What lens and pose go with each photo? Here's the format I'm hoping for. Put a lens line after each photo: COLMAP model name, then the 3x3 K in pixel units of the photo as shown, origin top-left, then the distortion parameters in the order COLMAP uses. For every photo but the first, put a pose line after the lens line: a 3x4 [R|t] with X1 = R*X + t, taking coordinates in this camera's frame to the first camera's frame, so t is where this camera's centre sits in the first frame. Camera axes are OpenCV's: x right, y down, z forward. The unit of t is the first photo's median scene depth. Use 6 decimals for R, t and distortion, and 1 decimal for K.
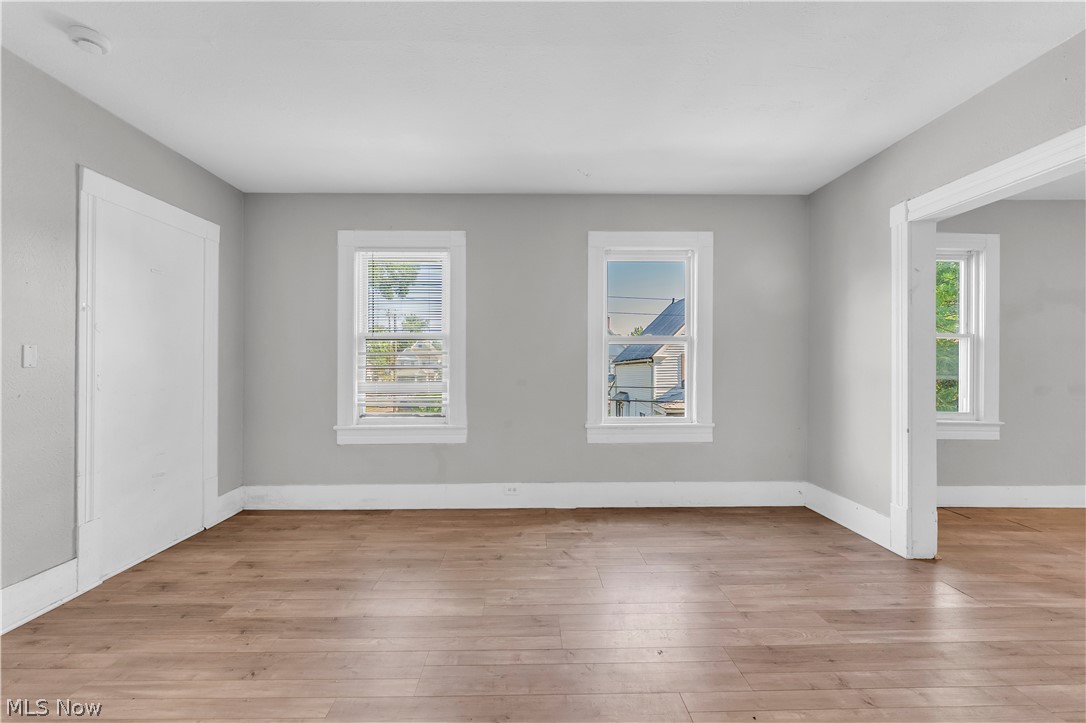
lens RADIAL K [[443.6, 0, 534.6], [0, 443.6, 354.1], [0, 0, 1]] dist [0.002686, 0.000328]
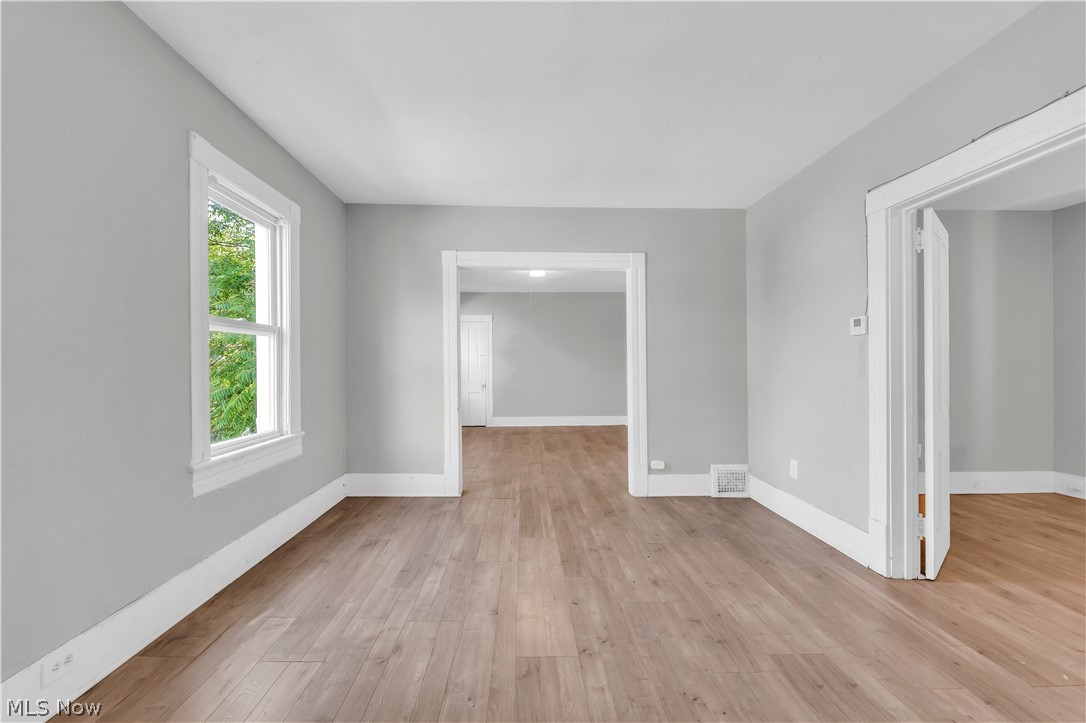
lens RADIAL K [[443.6, 0, 537.7], [0, 443.6, 363.9], [0, 0, 1]] dist [0.002686, 0.000328]
pose [[-0.008472, 0.006033, 0.999946, -0.581391], [-0.031180, 0.999494, -0.006294, 0.021683], [-0.999478, -0.031232, -0.008280, 0.711842]]
